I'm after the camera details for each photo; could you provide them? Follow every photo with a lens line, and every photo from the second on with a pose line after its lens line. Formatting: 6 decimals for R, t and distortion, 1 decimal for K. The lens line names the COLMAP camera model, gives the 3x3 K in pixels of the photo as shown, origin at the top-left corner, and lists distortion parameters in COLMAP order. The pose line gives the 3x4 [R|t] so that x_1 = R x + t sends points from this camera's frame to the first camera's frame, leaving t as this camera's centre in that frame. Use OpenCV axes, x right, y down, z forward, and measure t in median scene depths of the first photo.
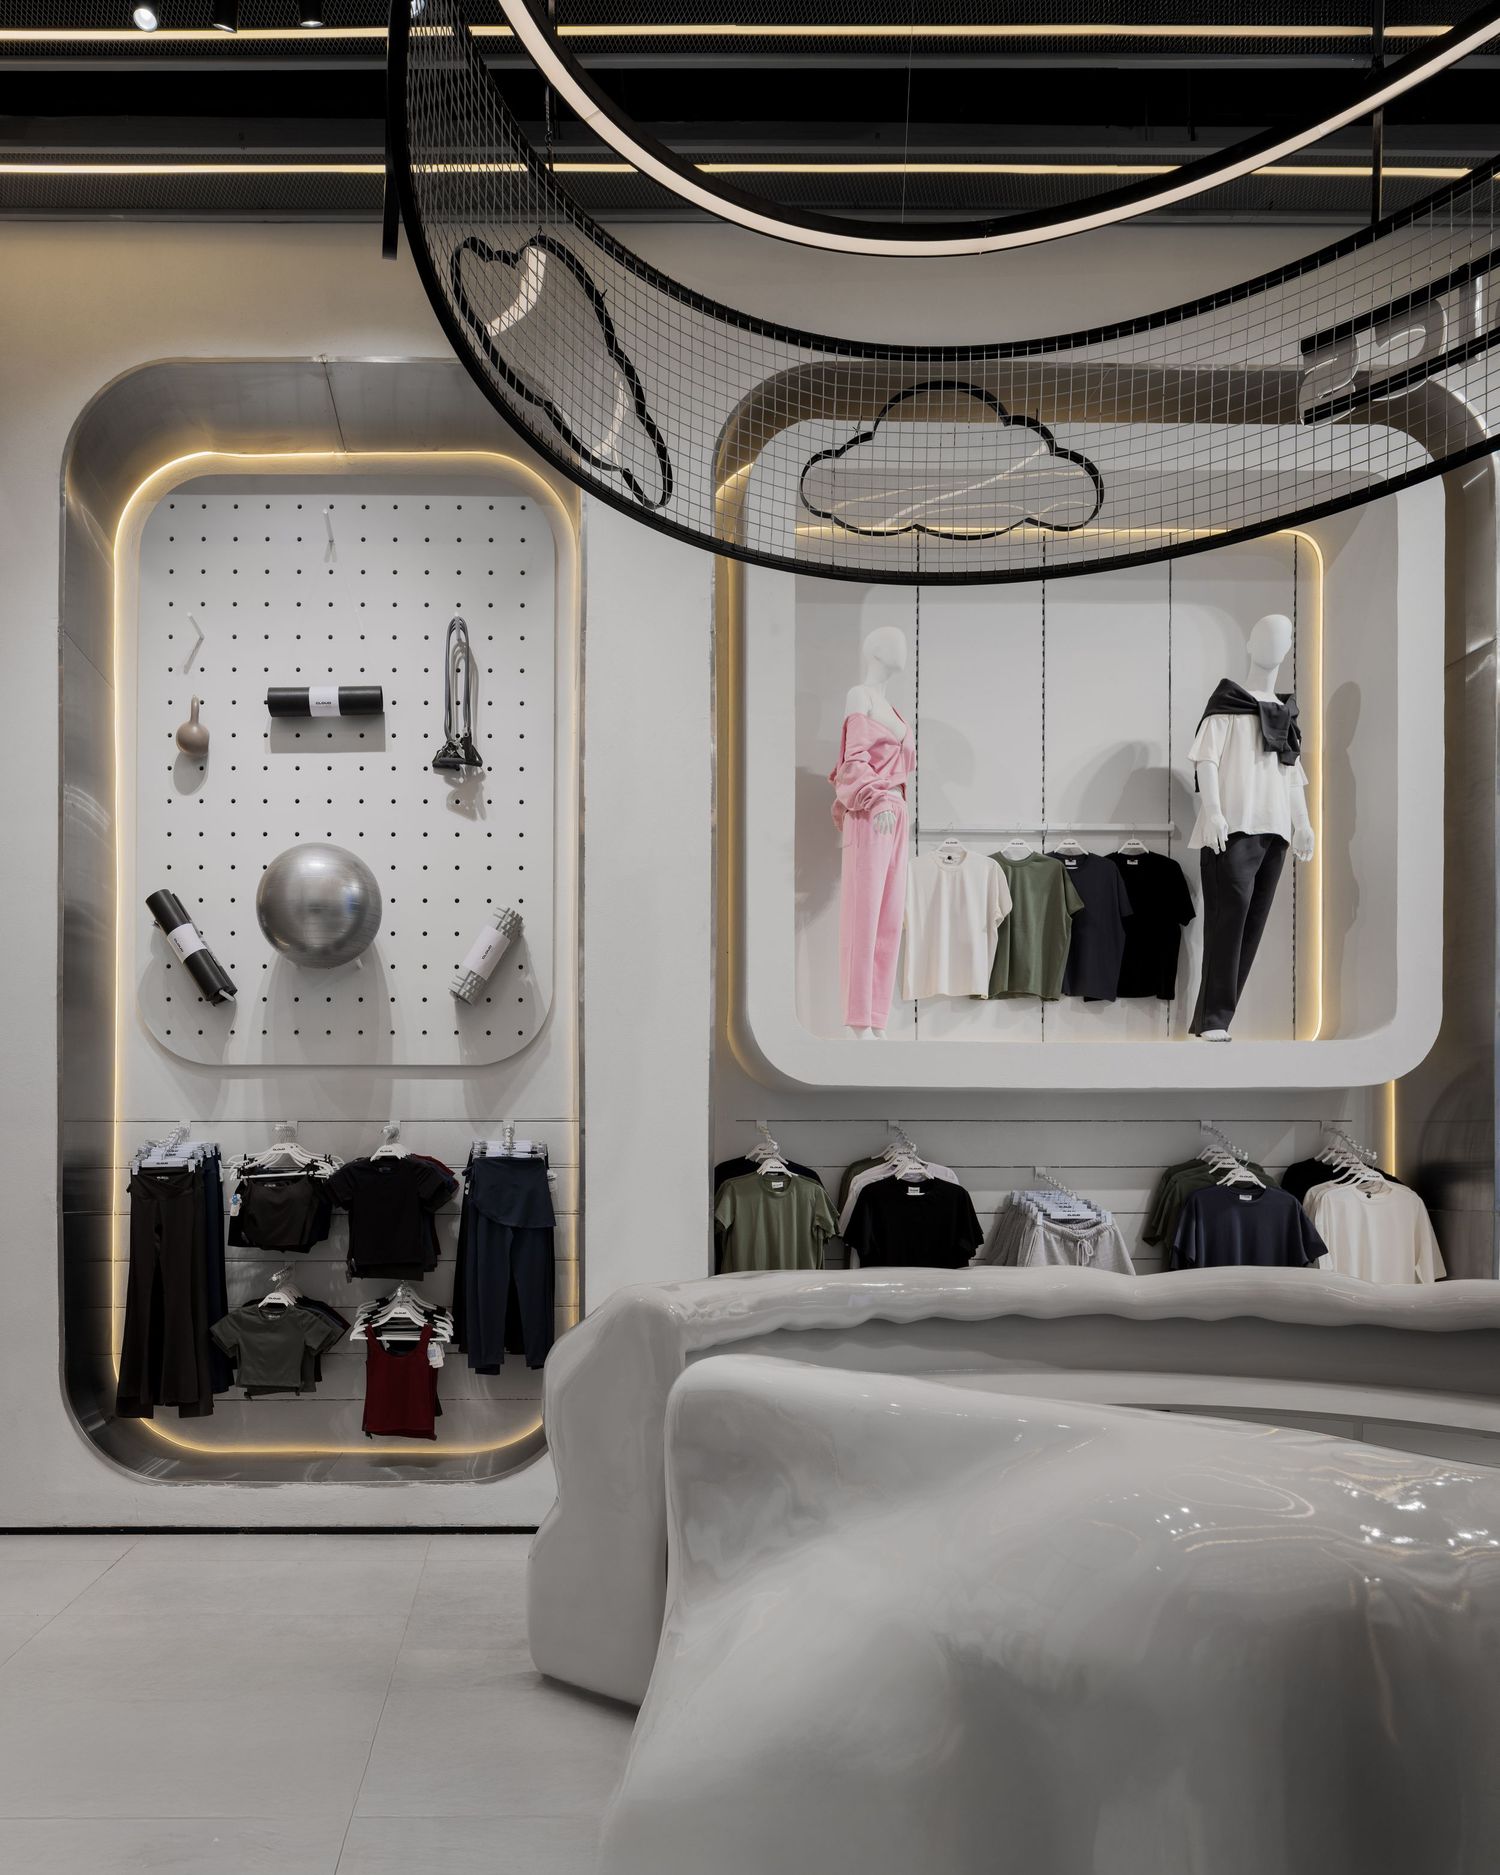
lens RADIAL K [[1336.9, 0, 751.9], [0, 1336.9, 1052.4], [0, 0, 1]] dist [-0.004405, -0.006614]
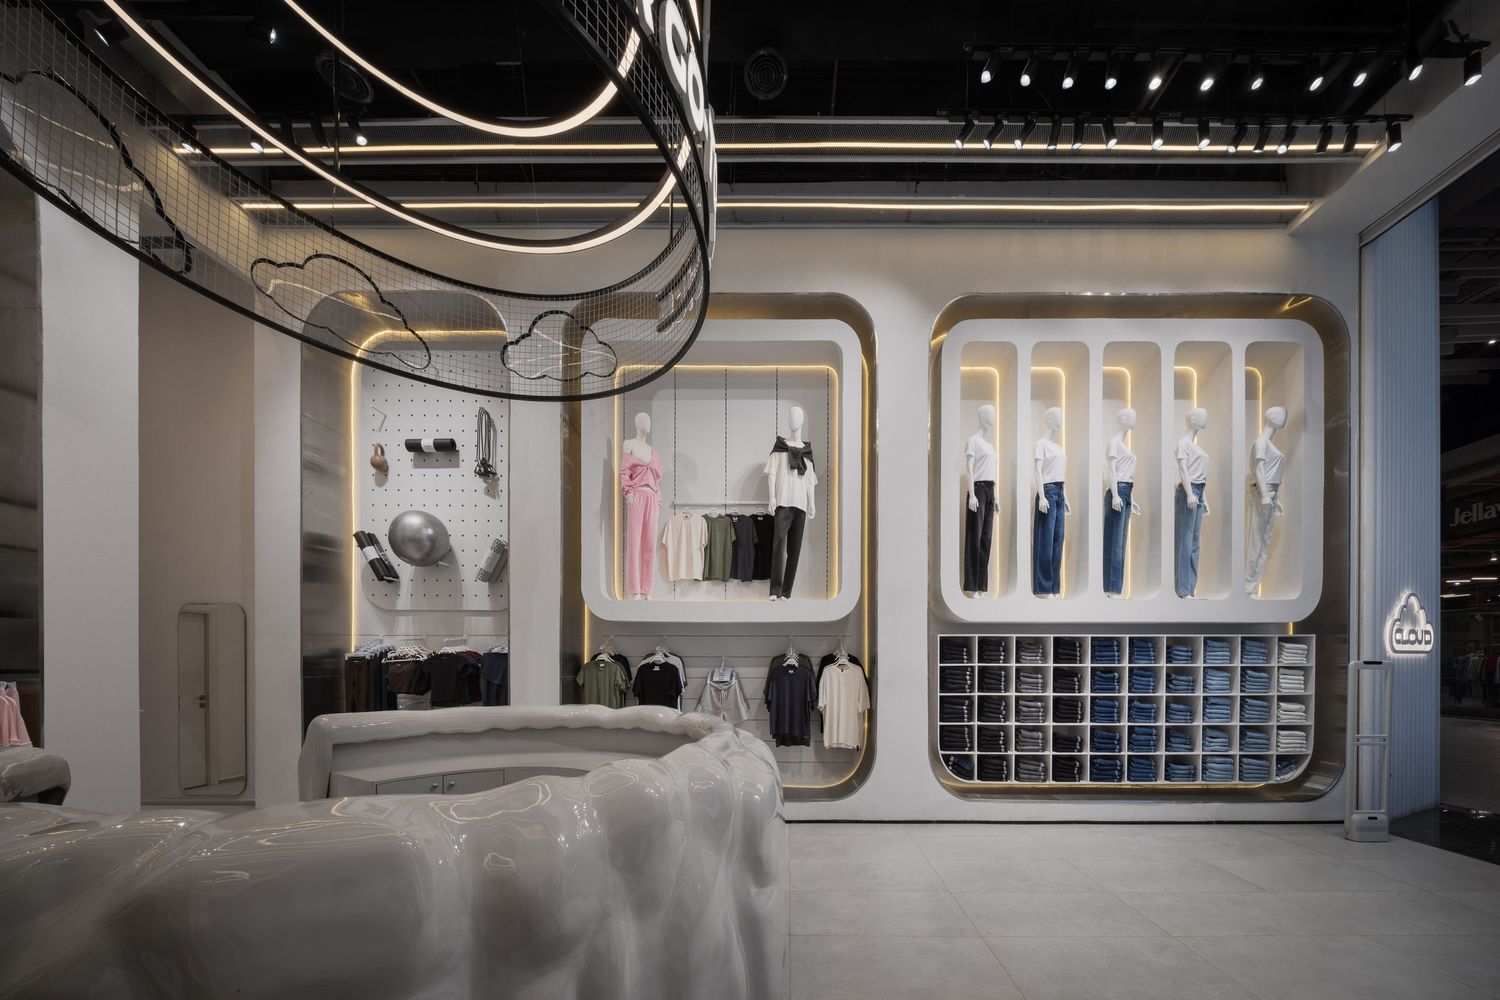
lens RADIAL K [[608.7, 0, 748.5], [0, 608.7, 606.2], [0, 0, 1]] dist [0.001836, -0.000549]
pose [[0.999991, 0.000057, -0.004316, 0.314210], [-0.000033, 0.999984, 0.005740, -0.004809], [0.004316, -0.005739, 0.999974, -0.003497]]
